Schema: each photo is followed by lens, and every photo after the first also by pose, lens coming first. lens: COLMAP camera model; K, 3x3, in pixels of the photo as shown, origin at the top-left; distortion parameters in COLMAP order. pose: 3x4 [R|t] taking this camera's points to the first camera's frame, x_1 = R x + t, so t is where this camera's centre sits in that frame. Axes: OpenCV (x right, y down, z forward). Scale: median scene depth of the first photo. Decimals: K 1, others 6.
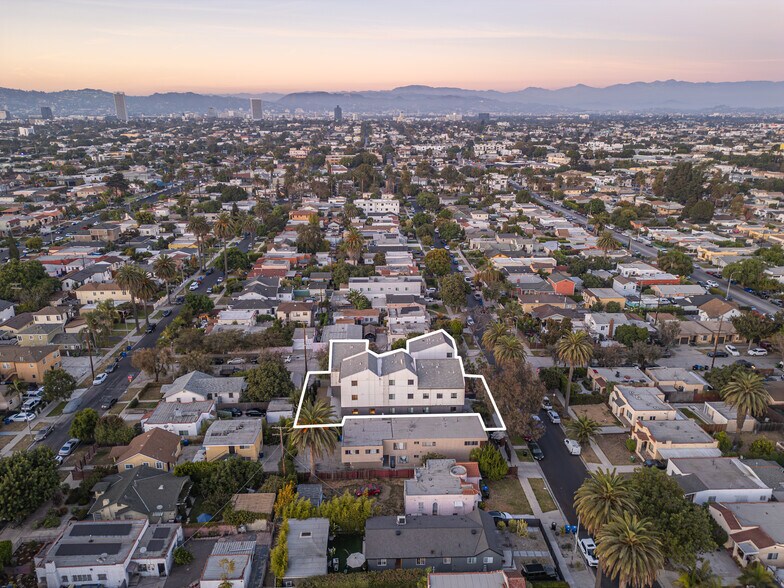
lens RADIAL K [[546.2, 0, 389.9], [0, 546.2, 293.7], [0, 0, 1]] dist [0.091612, -0.097619]
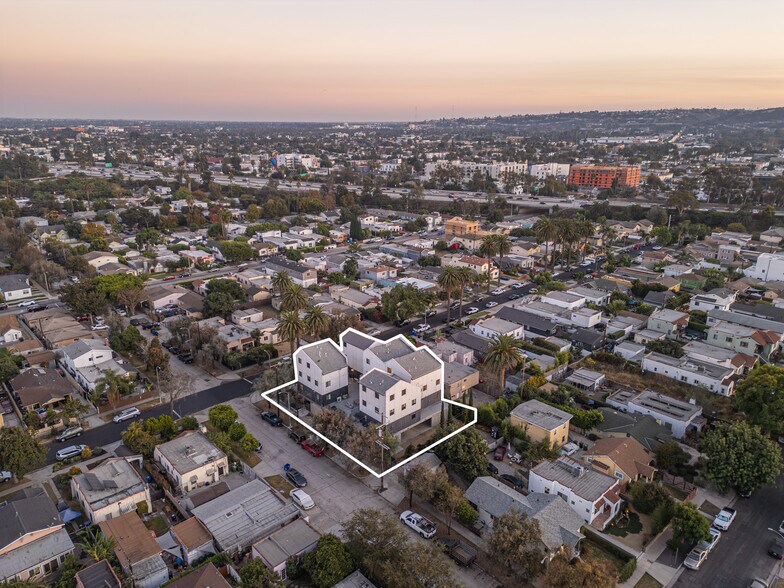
lens RADIAL K [[546.2, 0, 389.9], [0, 546.2, 293.7], [0, 0, 1]] dist [0.091612, -0.097619]
pose [[-0.645975, -0.234196, 0.726546, -0.480718], [0.227486, 0.849470, 0.476079, -0.307669], [-0.728674, 0.472814, -0.495460, 0.962169]]
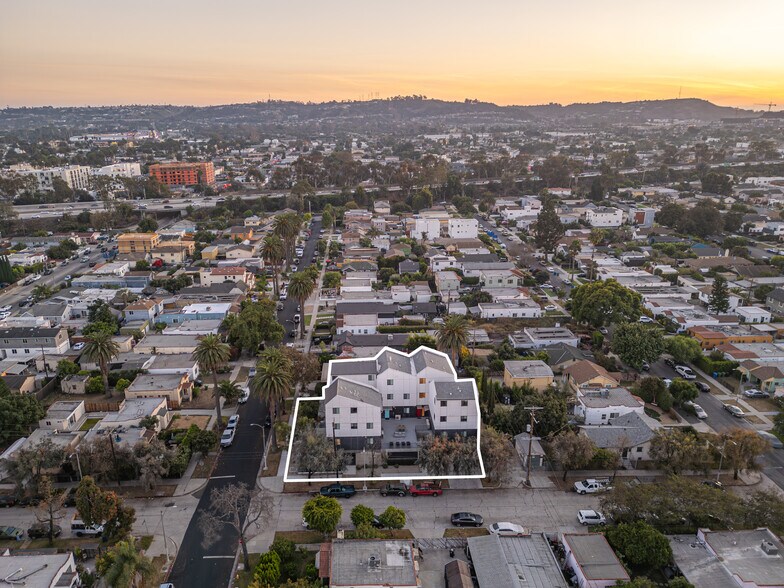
lens RADIAL K [[561.0, 0, 363.0], [0, 561.0, 292.7], [0, 0, 1]] dist [0.081388, -0.079423]
pose [[-0.999521, 0.000274, 0.030956, 0.024384], [0.018121, 0.815929, 0.577869, -0.370308], [-0.025100, 0.578153, -0.815542, 1.146764]]
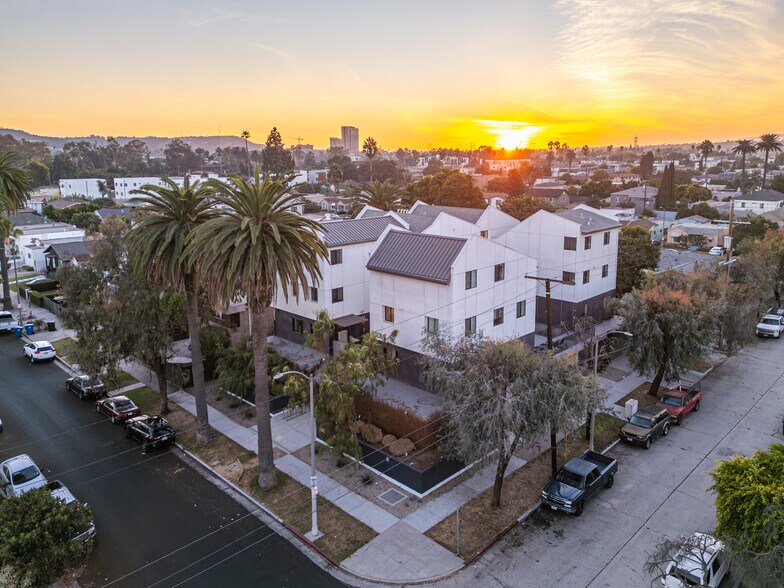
lens RADIAL K [[589.1, 0, 385.1], [0, 589.1, 259.9], [0, 0, 1]] dist [0.035989, -0.002036]
pose [[-0.738833, 0.131232, -0.660987, 0.237010], [-0.195399, 0.896998, 0.396502, -0.023089], [0.644938, 0.422105, -0.637089, 0.859892]]
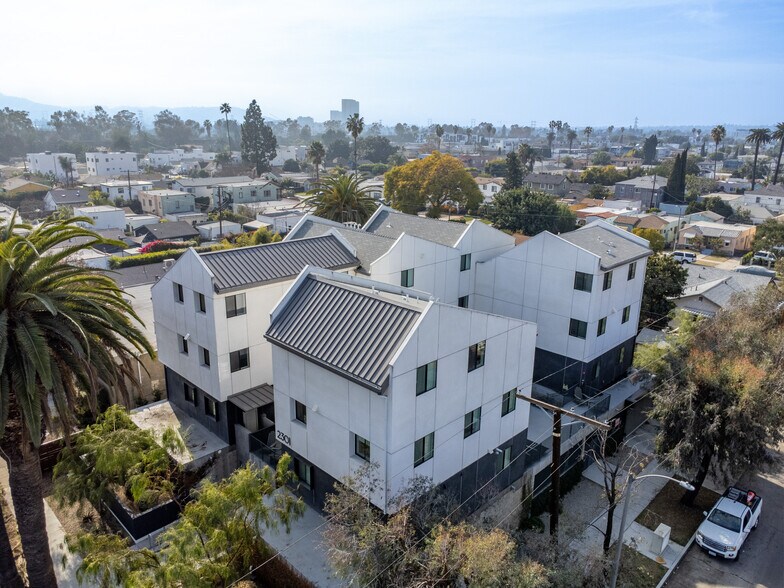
lens RADIAL K [[572.0, 0, 377.4], [0, 572.0, 293.9], [0, 0, 1]] dist [-0.002700, -0.002490]
pose [[-0.748719, 0.180899, -0.637727, 0.155693], [-0.212937, 0.845424, 0.489812, -0.011671], [0.627757, 0.502527, -0.594465, 0.803503]]
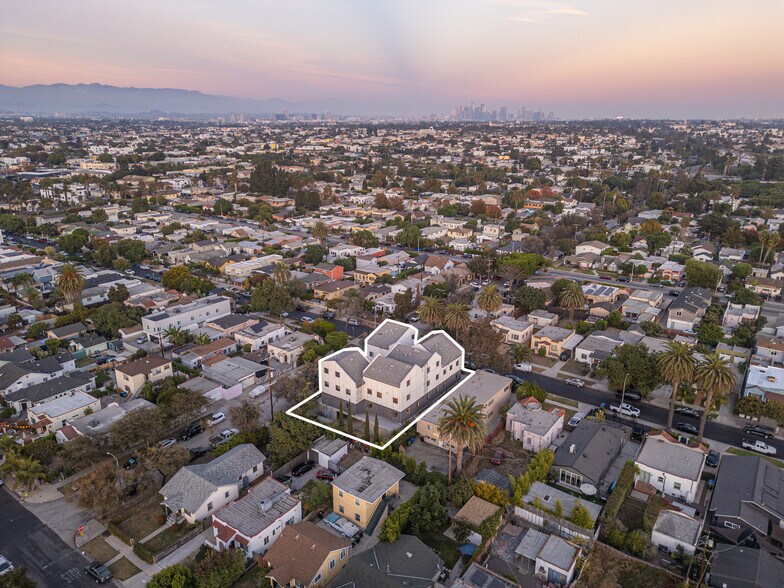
lens RADIAL K [[546.2, 0, 389.9], [0, 546.2, 293.7], [0, 0, 1]] dist [0.091612, -0.097619]
pose [[0.623983, -0.237046, 0.744617, -0.497029], [0.241157, 0.964784, 0.105047, -0.067660], [-0.743295, 0.114022, 0.659175, 0.216324]]
